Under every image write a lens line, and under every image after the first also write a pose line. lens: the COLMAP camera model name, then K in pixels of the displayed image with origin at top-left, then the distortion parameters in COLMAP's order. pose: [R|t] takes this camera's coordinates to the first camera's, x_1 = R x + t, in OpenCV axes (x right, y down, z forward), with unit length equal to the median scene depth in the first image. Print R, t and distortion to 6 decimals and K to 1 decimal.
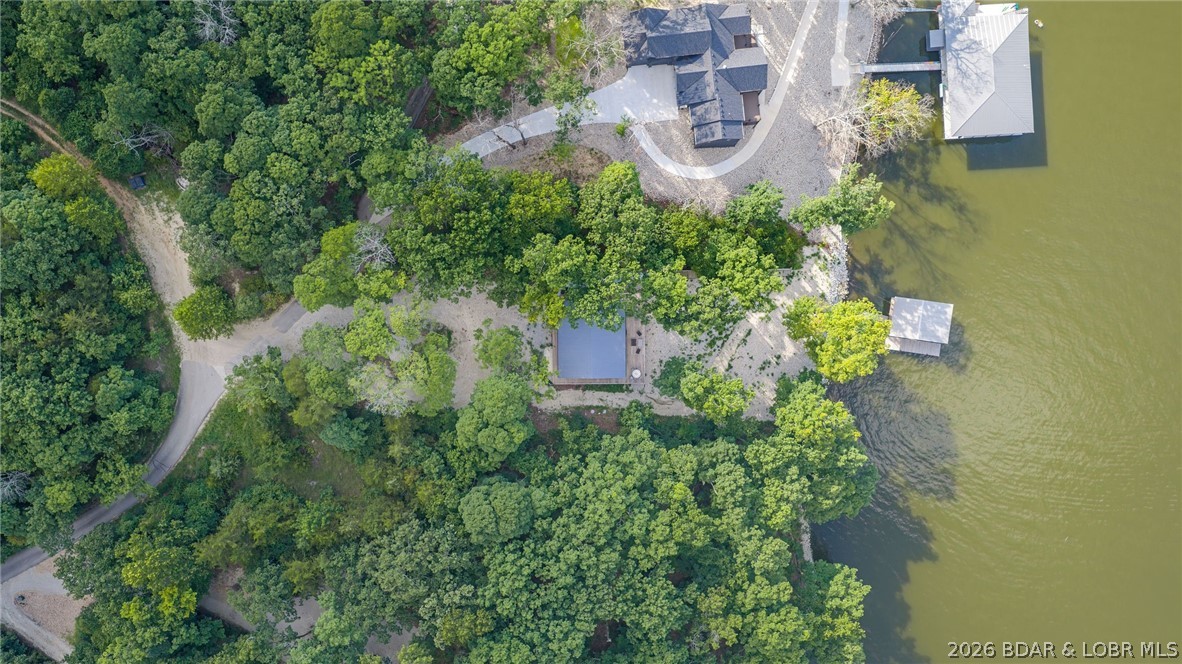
lens RADIAL K [[999.6, 0, 600.0], [0, 999.6, 331.9], [0, 0, 1]] dist [0.029745, -0.056094]
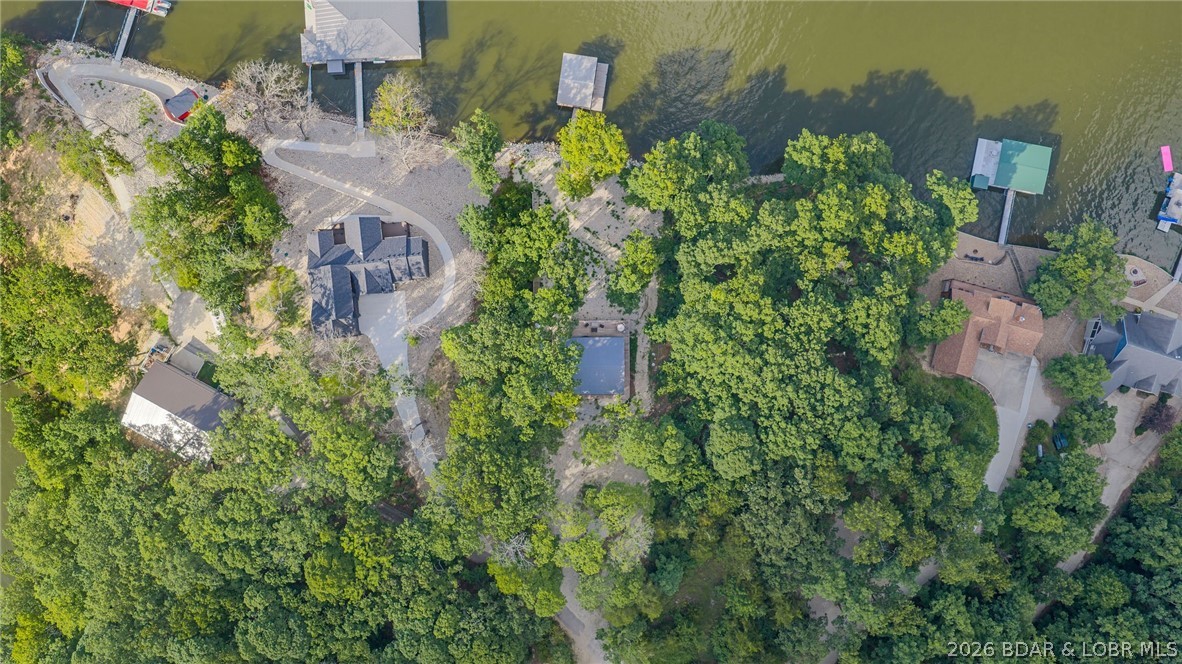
lens RADIAL K [[999.6, 0, 600.0], [0, 999.6, 331.9], [0, 0, 1]] dist [0.029745, -0.056094]
pose [[0.004258, -0.999960, -0.007924, 0.043827], [0.999990, 0.004250, 0.001035, 0.017273], [-0.001002, -0.007928, 0.999968, -0.190094]]
